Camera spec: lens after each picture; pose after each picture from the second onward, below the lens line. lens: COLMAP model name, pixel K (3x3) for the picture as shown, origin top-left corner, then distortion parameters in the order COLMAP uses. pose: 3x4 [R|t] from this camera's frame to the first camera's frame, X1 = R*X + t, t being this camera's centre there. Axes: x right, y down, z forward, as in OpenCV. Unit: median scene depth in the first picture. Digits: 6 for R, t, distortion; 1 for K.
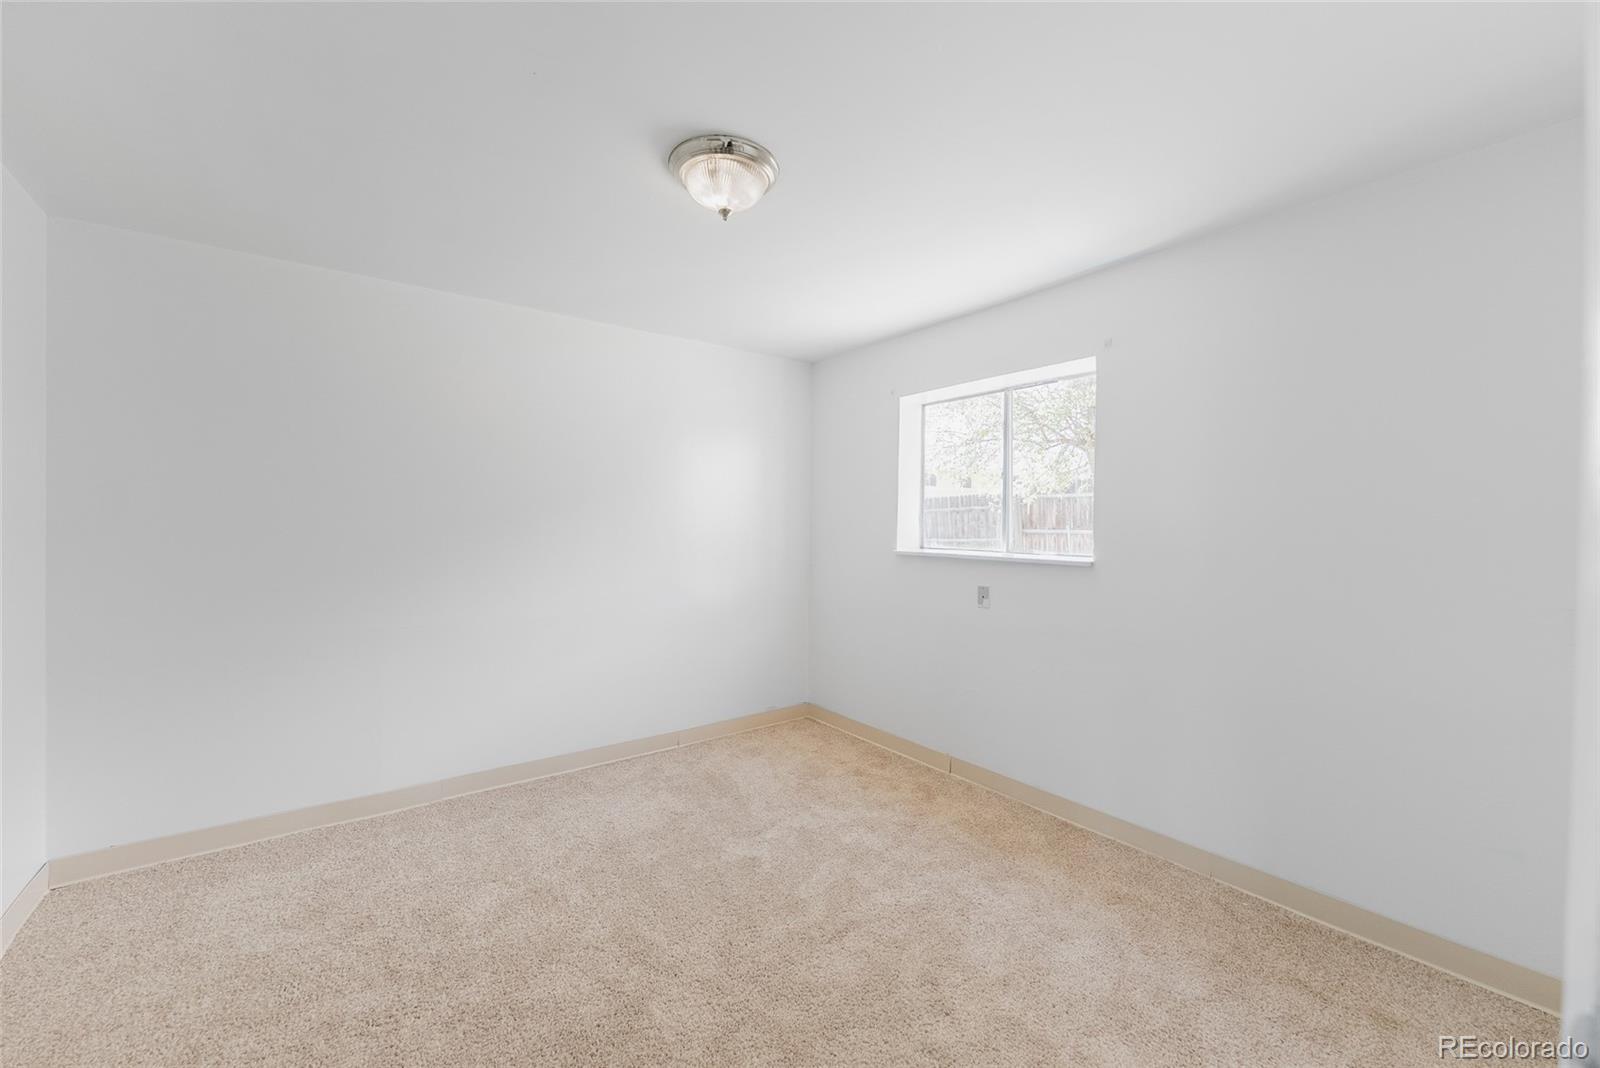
lens RADIAL K [[637.6, 0, 796.2], [0, 637.6, 528.7], [0, 0, 1]] dist [0.000695, -0.000447]
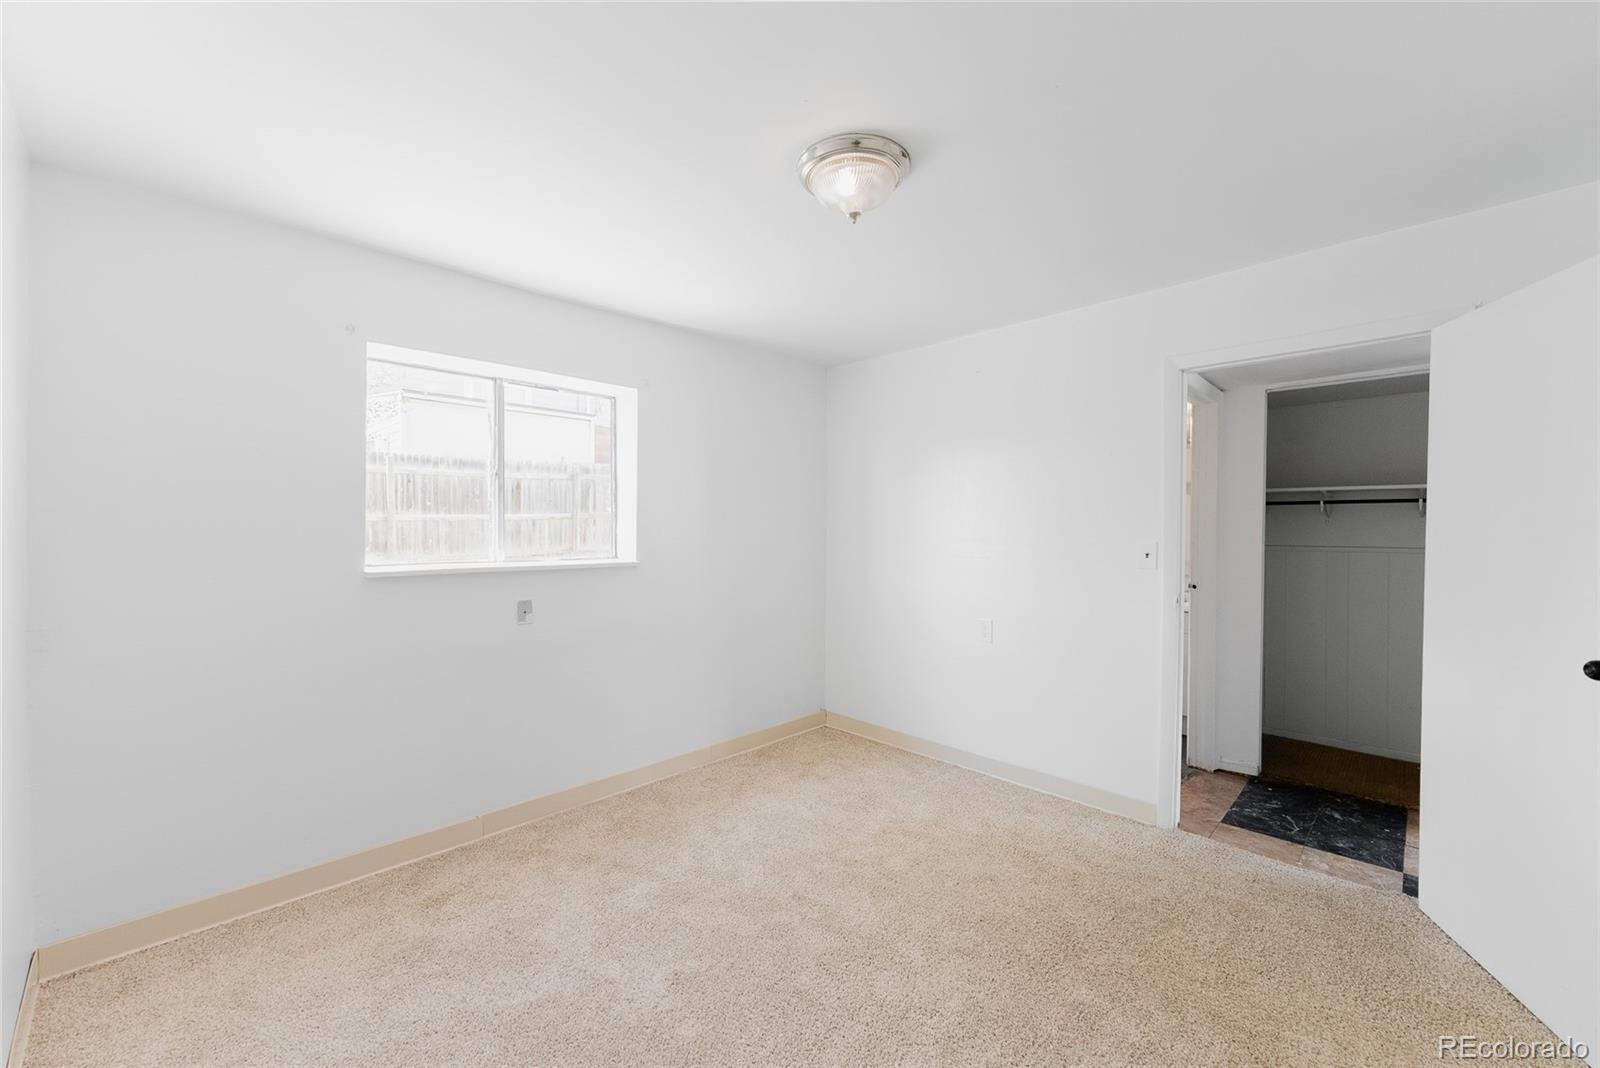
lens RADIAL K [[637.6, 0, 799.4], [0, 637.6, 530.5], [0, 0, 1]] dist [0.000695, -0.000447]
pose [[-0.147565, -0.011695, 0.988983, -0.657529], [0.008144, 0.999882, 0.013039, -0.016157], [-0.989019, 0.009979, -0.147452, 0.761432]]
